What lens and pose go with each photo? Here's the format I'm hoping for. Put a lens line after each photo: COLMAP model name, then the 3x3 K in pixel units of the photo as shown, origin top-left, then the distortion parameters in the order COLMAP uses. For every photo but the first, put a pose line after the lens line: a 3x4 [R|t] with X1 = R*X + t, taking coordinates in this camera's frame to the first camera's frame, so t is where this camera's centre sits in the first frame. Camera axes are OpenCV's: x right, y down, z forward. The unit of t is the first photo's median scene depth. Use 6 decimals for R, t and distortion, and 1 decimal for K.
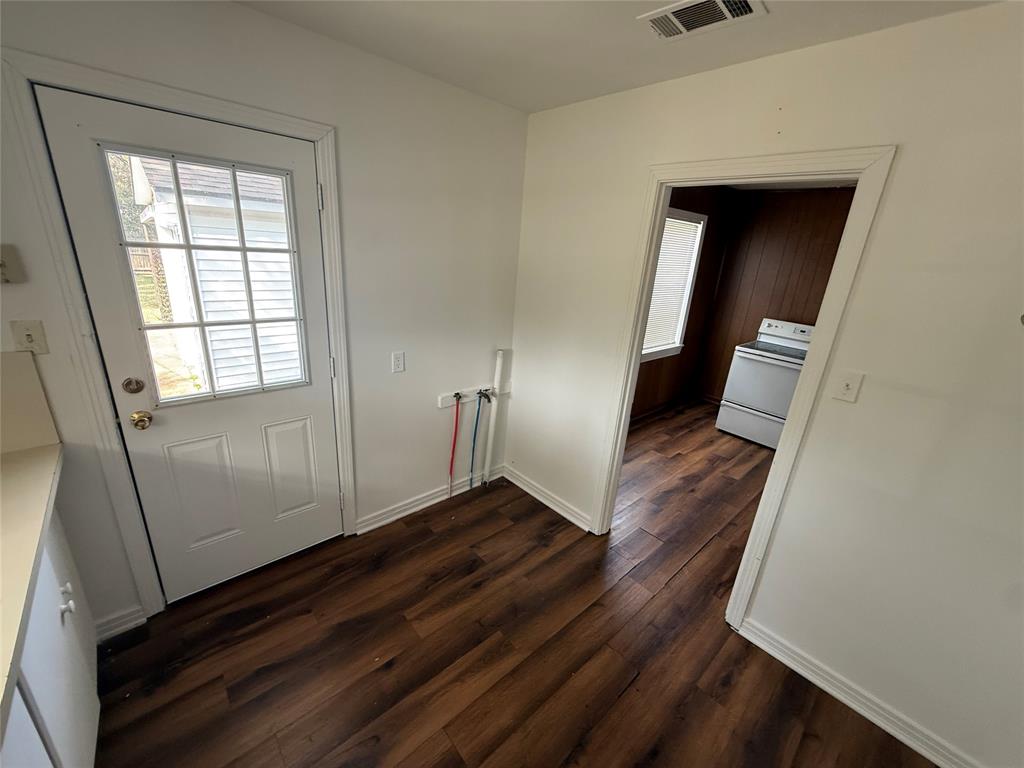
lens RADIAL K [[408.8, 0, 508.9], [0, 408.8, 384.4], [0, 0, 1]] dist [-0.000358, -0.000164]
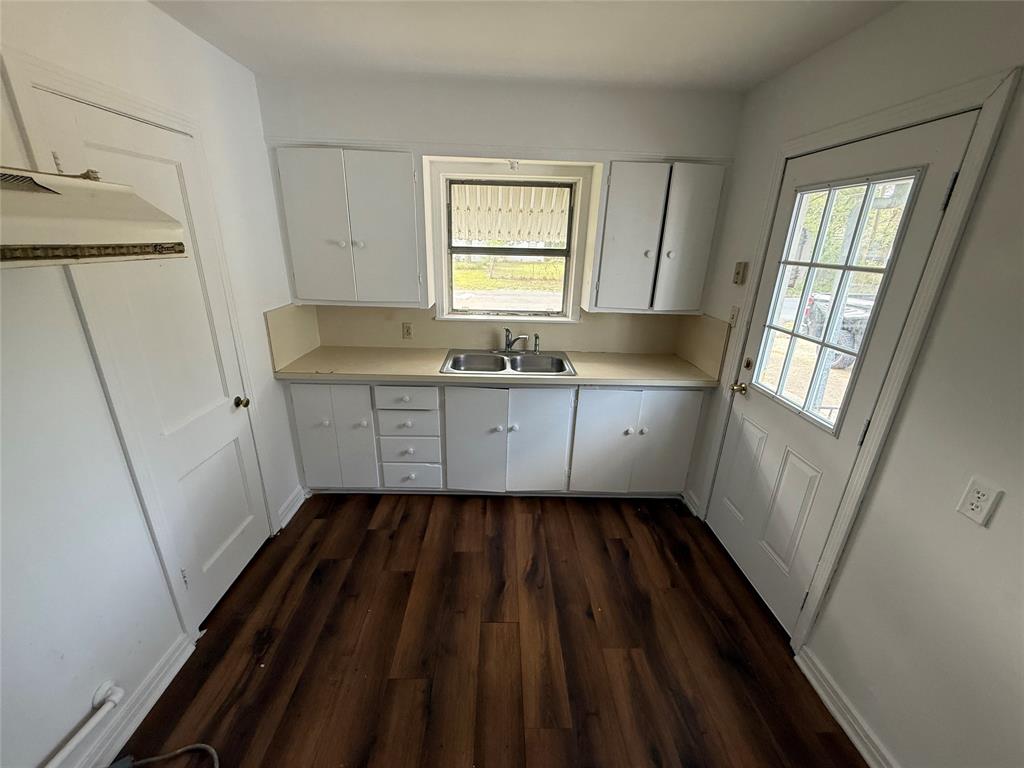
lens RADIAL K [[408.8, 0, 508.9], [0, 408.8, 384.4], [0, 0, 1]] dist [-0.000358, -0.000164]
pose [[-0.651537, 0.169946, -0.739336, 0.574459], [-0.313177, 0.827406, 0.466176, -0.296149], [0.690956, 0.535274, -0.485863, 1.036458]]
